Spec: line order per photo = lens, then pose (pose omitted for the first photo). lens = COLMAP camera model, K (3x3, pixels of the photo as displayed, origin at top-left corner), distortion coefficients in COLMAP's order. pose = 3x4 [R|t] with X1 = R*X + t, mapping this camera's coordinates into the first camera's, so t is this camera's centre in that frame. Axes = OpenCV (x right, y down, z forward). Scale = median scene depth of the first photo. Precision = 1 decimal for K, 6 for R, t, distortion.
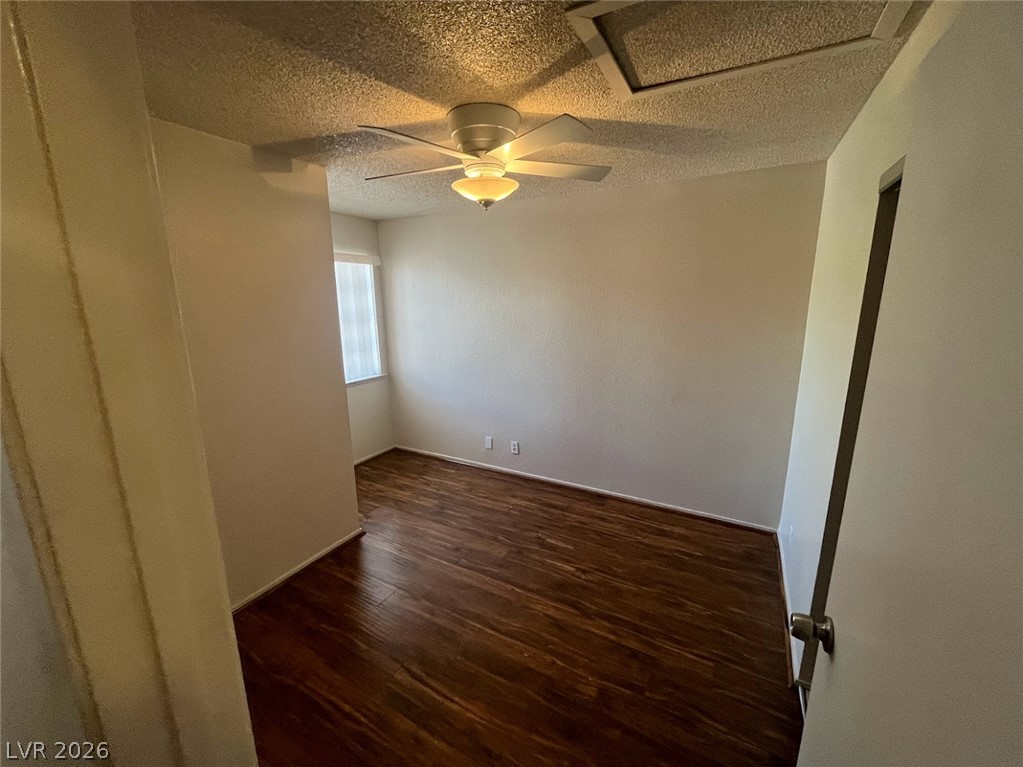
lens RADIAL K [[415.7, 0, 513.1], [0, 415.7, 385.3], [0, 0, 1]] dist [-0.001261, -0.000130]
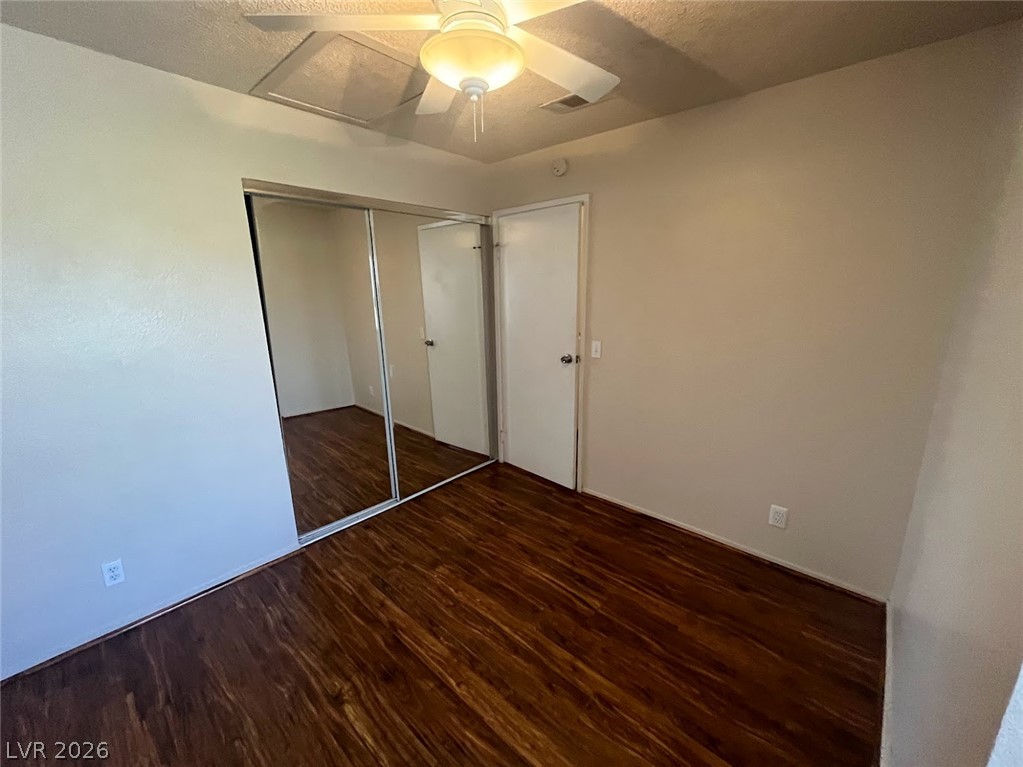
lens RADIAL K [[415.7, 0, 512.5], [0, 415.7, 385.8], [0, 0, 1]] dist [-0.001261, -0.000130]
pose [[-0.973168, -0.033783, 0.227603, -0.259282], [0.071918, 0.894947, 0.440338, -0.274515], [-0.218569, 0.444892, -0.868504, 1.565305]]
